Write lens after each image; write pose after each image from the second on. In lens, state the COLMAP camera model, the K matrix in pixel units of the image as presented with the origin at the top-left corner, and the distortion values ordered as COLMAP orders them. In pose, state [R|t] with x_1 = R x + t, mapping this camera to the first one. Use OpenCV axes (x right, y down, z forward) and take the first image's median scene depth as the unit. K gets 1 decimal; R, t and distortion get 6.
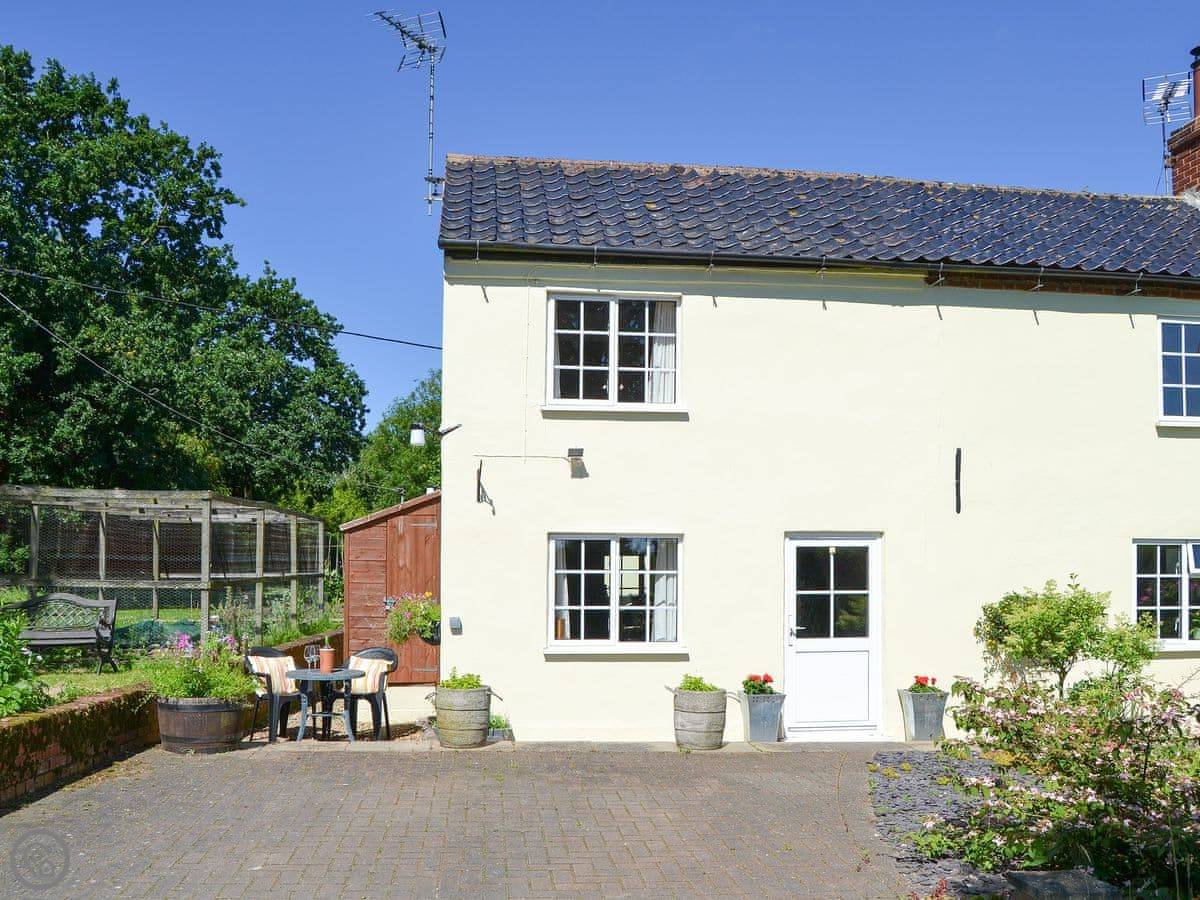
lens RADIAL K [[1078.4, 0, 596.2], [0, 1078.4, 488.0], [0, 0, 1]] dist [-0.076091, 0.007104]
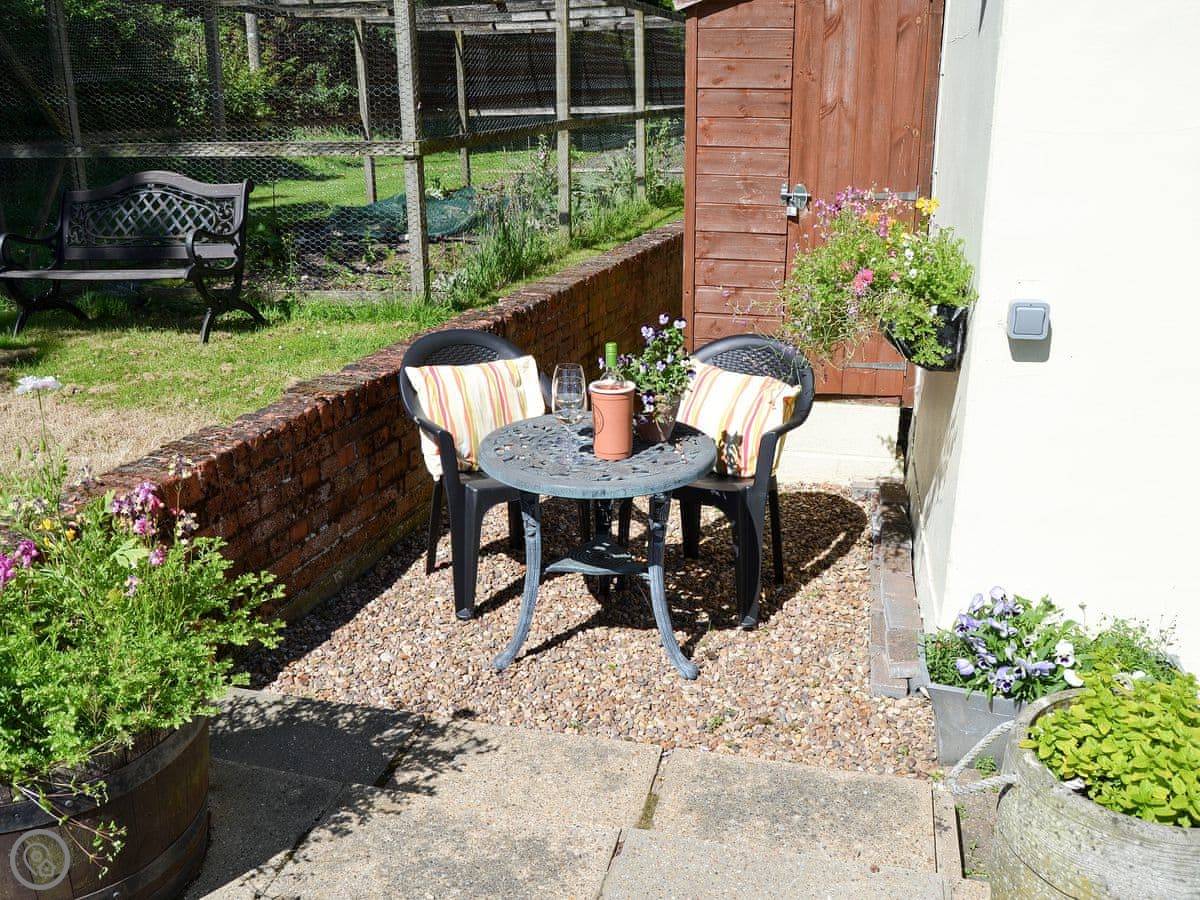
lens RADIAL K [[1078.4, 0, 596.2], [0, 1078.4, 488.0], [0, 0, 1]] dist [-0.076091, 0.007104]
pose [[0.935988, 0.113002, -0.333401, -0.117209], [0.035911, 0.911489, 0.409754, 0.039206], [0.350194, -0.395498, 0.849085, 0.593358]]
